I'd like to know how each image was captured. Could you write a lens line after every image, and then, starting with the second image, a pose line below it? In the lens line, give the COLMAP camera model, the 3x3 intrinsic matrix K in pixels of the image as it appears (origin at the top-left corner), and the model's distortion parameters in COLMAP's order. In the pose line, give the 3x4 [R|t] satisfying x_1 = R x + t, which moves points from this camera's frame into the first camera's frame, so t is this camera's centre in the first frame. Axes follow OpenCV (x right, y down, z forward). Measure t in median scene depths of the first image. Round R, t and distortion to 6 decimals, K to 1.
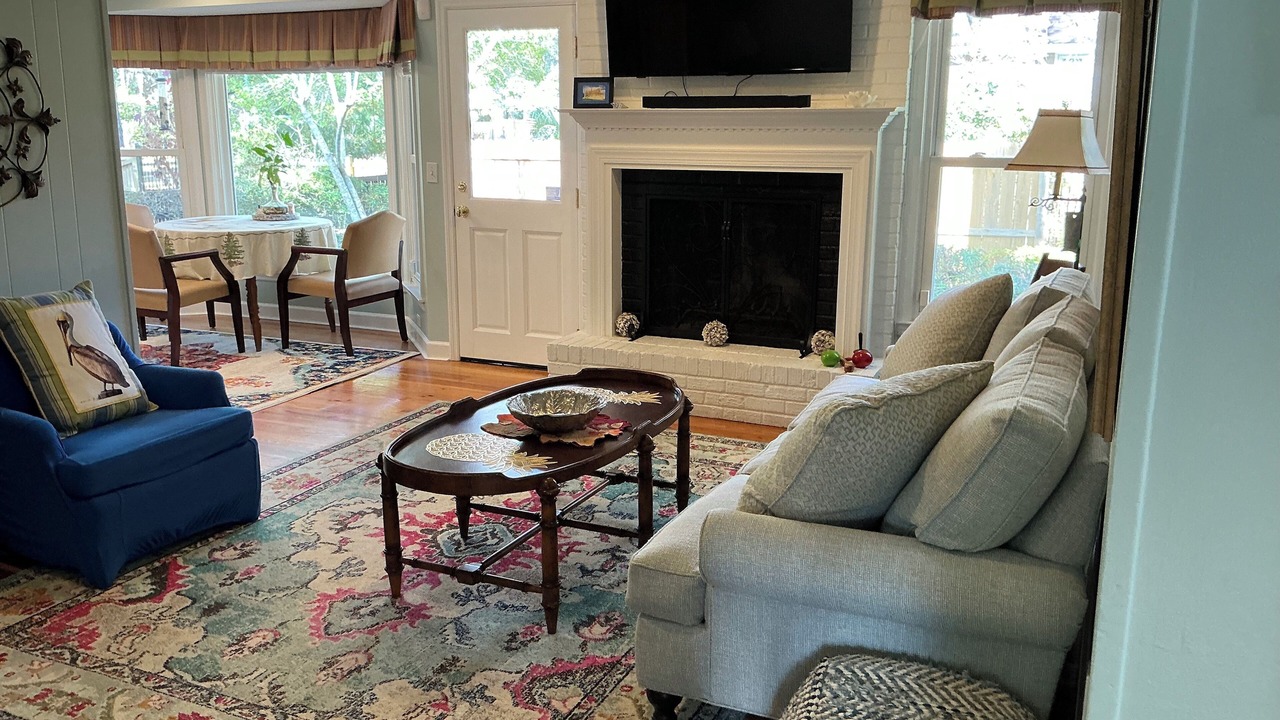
lens RADIAL K [[1098.7, 0, 637.5], [0, 1098.7, 358.2], [0, 0, 1]] dist [0.015636, -0.020907]
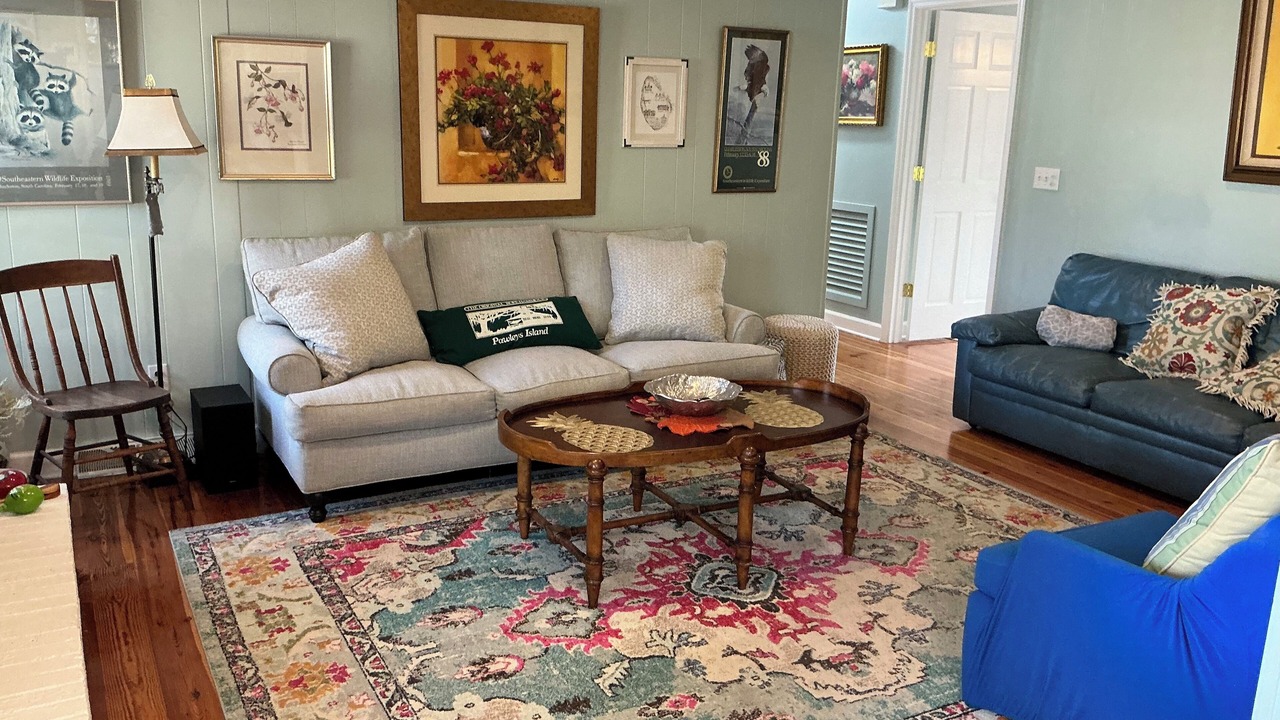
lens RADIAL K [[1098.7, 0, 637.2], [0, 1098.7, 360.7], [0, 0, 1]] dist [0.015636, -0.020907]
pose [[-0.808401, -0.163242, 0.565544, -0.586163], [0.098105, 0.909974, 0.402893, -0.387787], [-0.580400, 0.381182, -0.719609, 1.685370]]
